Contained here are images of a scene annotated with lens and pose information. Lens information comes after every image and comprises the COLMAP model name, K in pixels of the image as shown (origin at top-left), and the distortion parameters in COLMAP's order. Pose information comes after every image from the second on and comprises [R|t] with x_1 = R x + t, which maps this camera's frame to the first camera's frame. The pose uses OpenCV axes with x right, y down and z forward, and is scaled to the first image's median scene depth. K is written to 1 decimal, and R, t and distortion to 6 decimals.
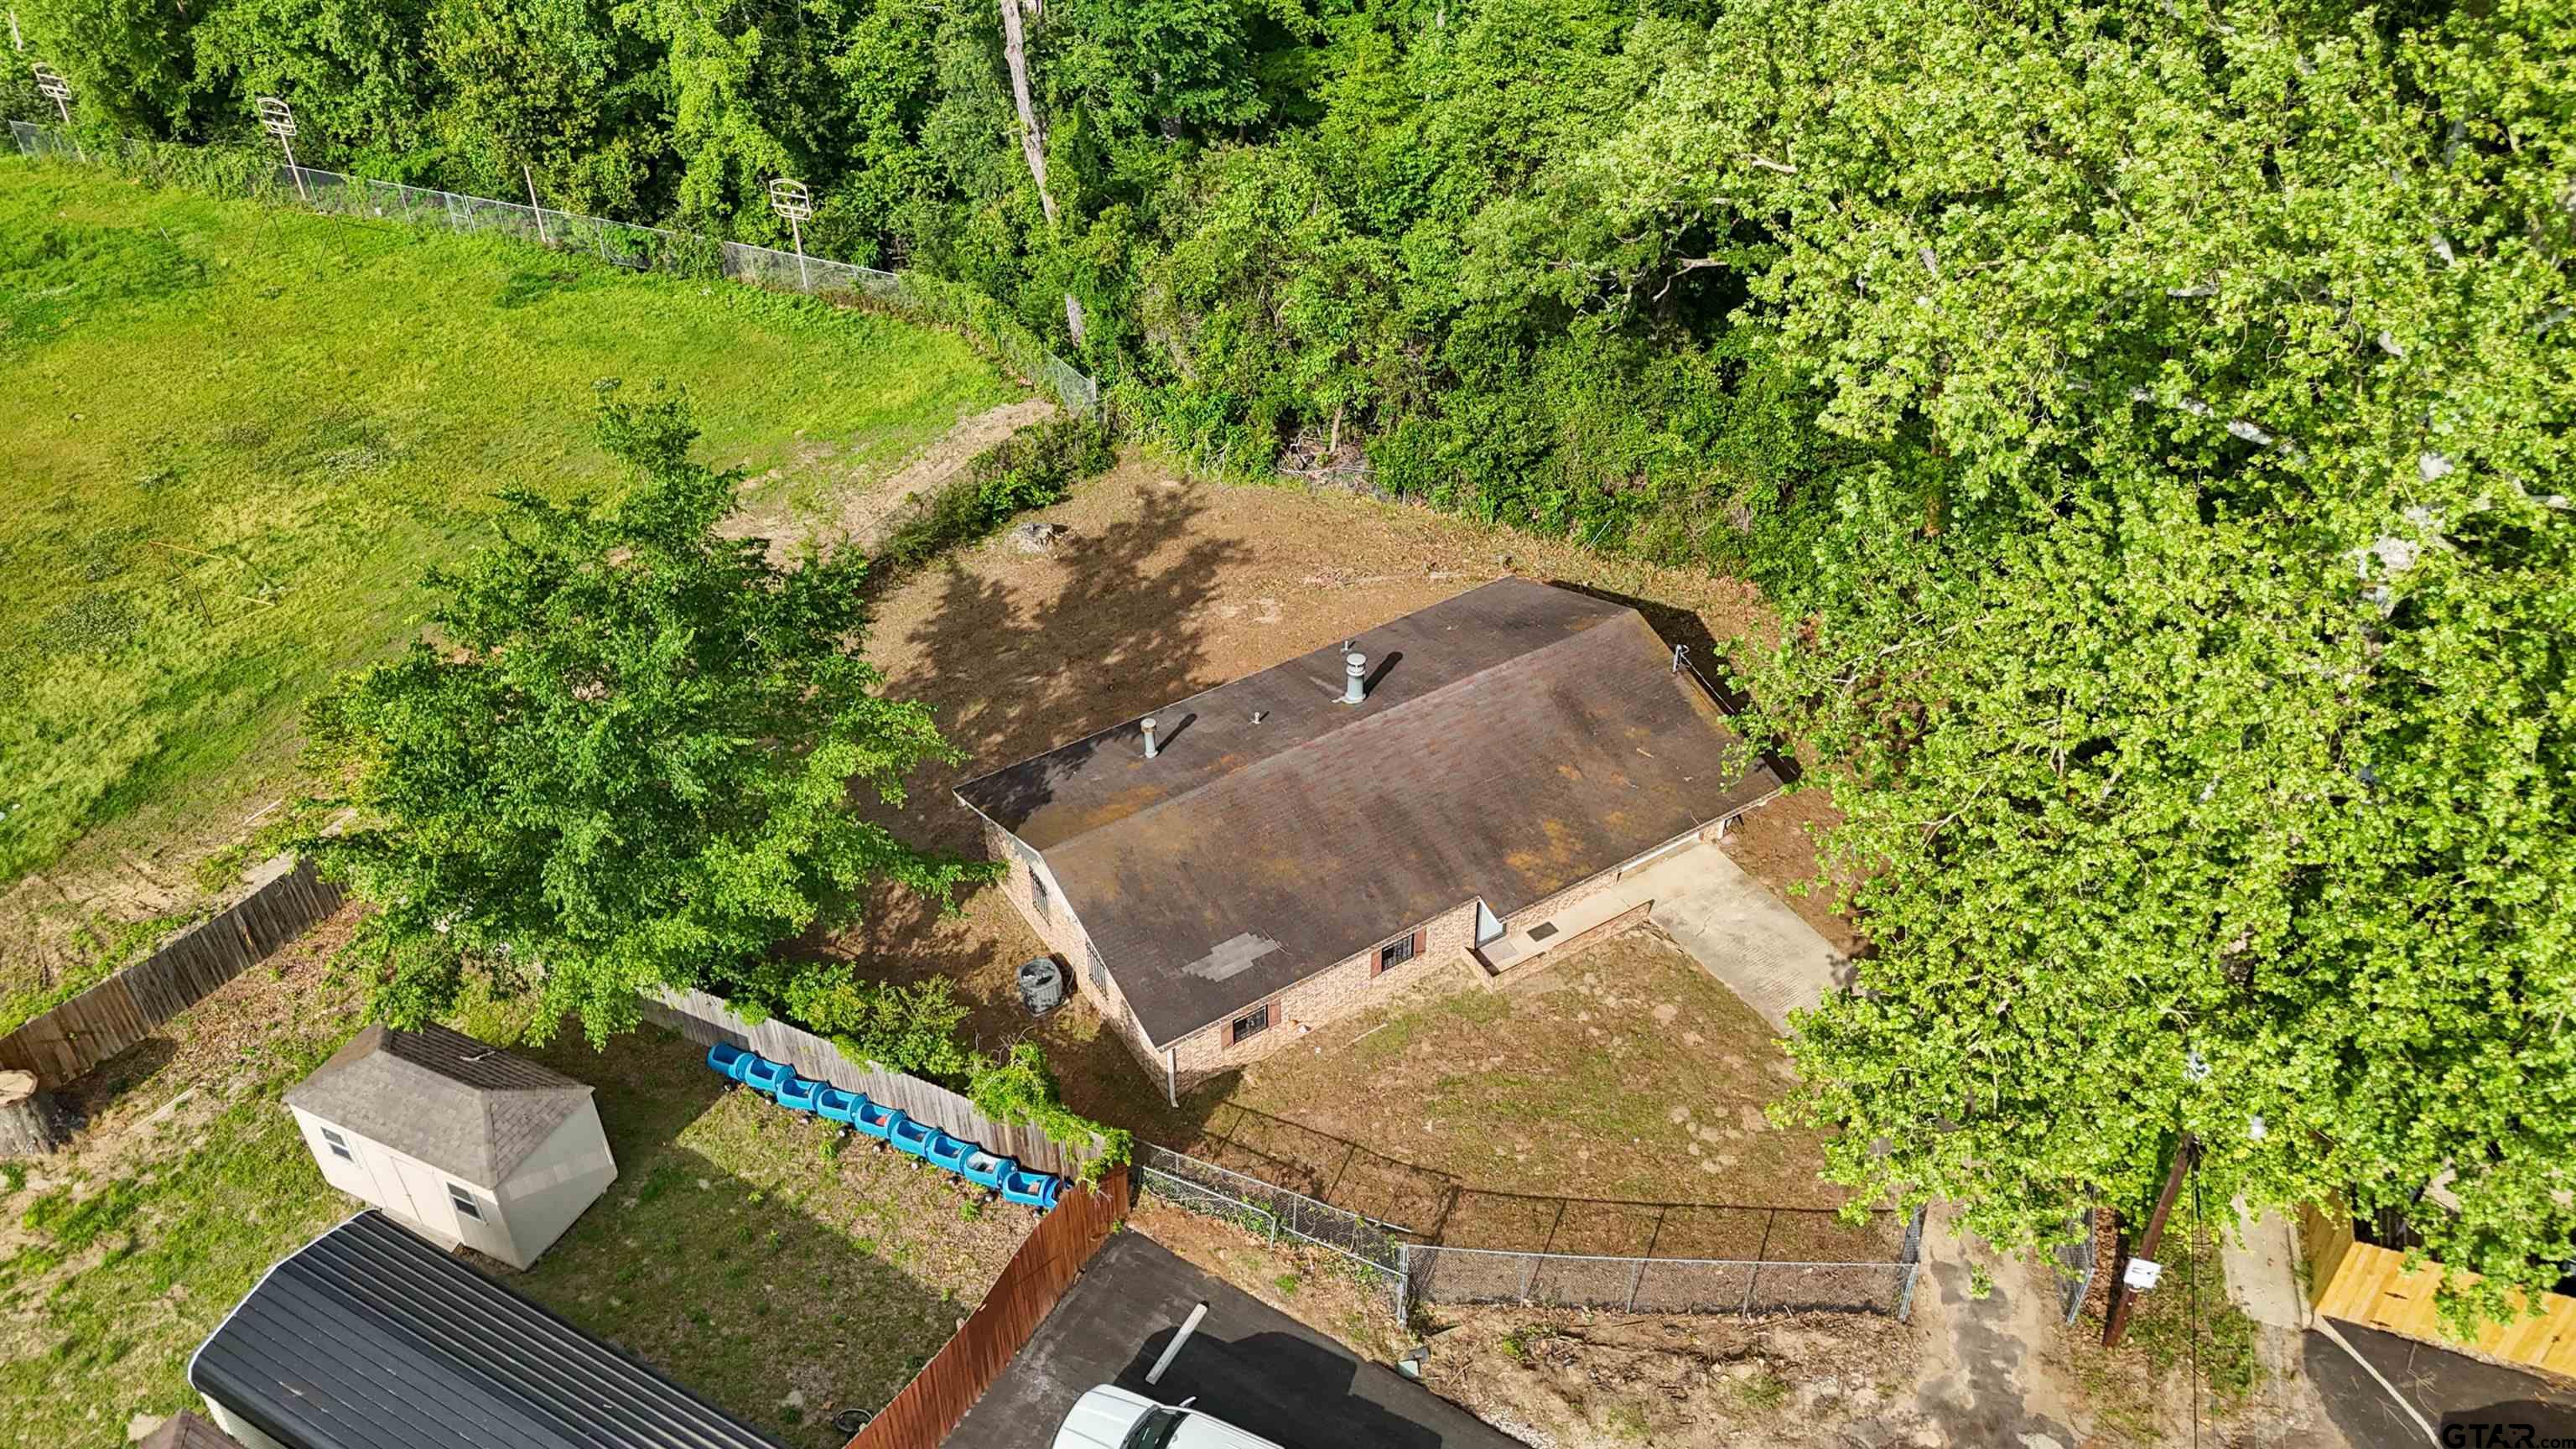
lens RADIAL K [[2030.4, 0, 1319.0], [0, 2030.4, 727.0], [0, 0, 1]] dist [0.030811, -0.009314]
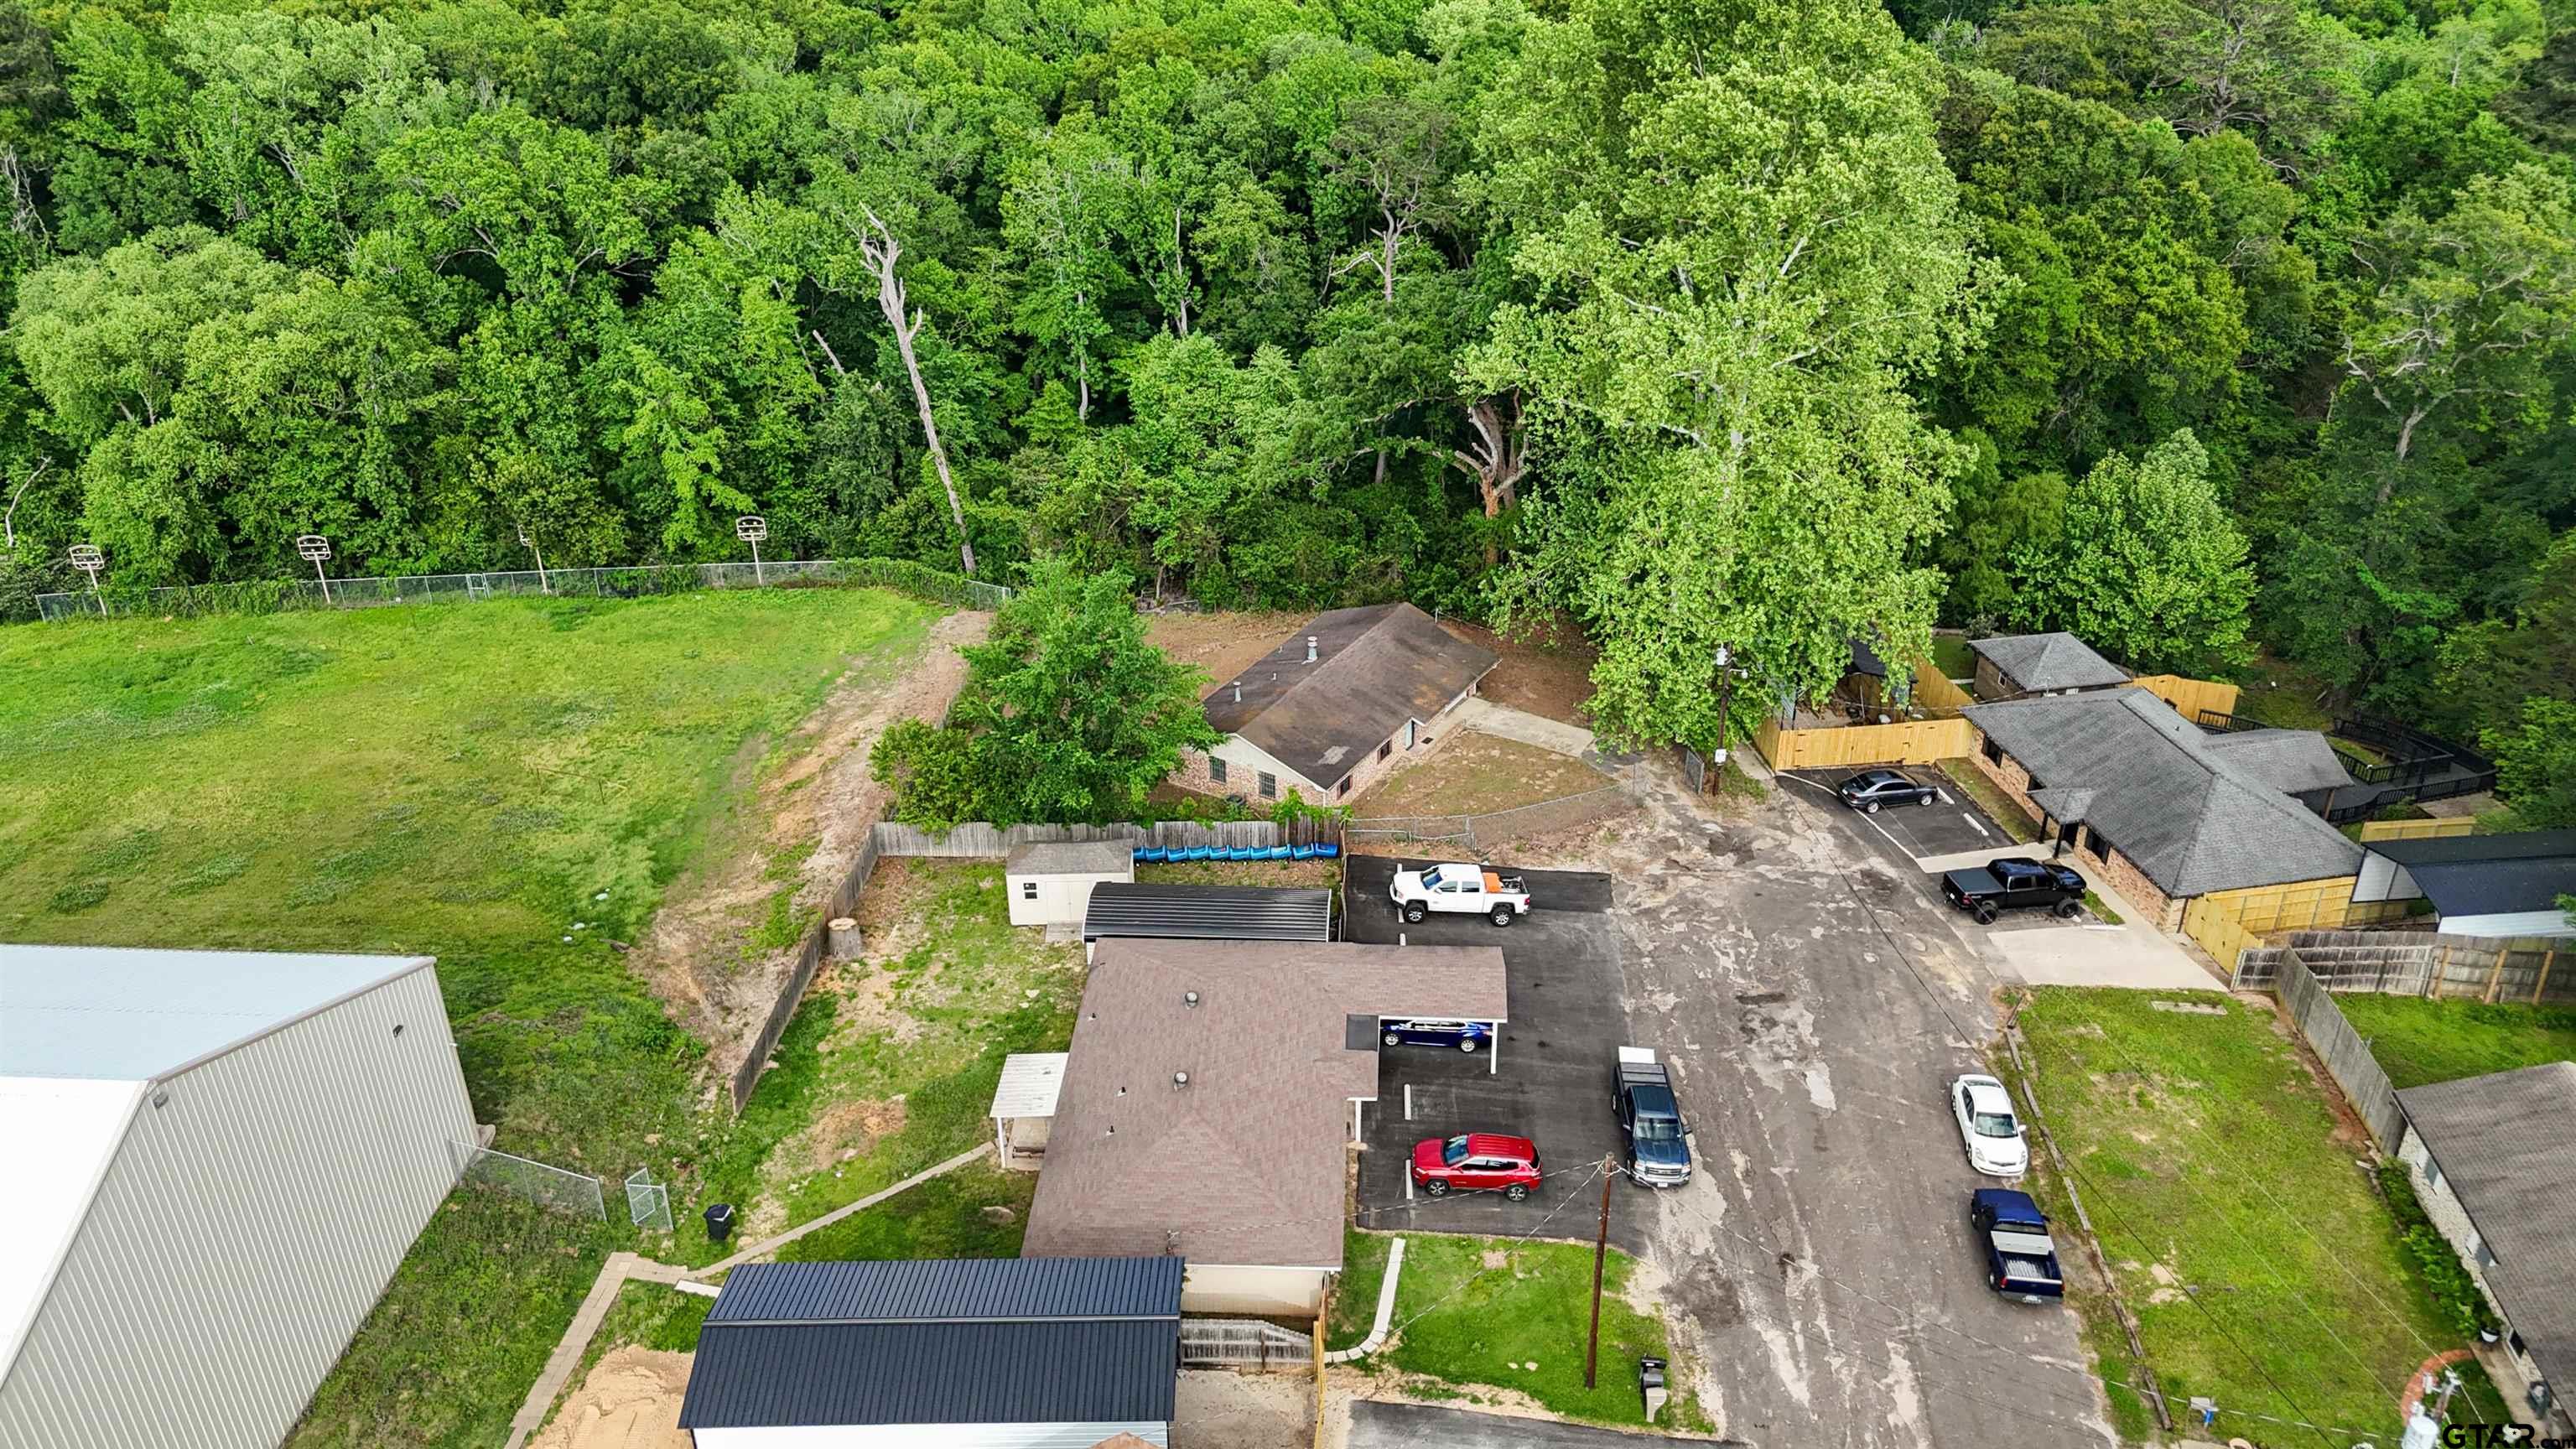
lens RADIAL K [[2030.4, 0, 1319.0], [0, 2030.4, 727.0], [0, 0, 1]] dist [0.030811, -0.009314]
pose [[0.906170, -0.211959, 0.365963, -0.829097], [0.263525, 0.959801, -0.096622, 0.280918], [-0.330772, 0.183996, 0.925600, -1.026354]]
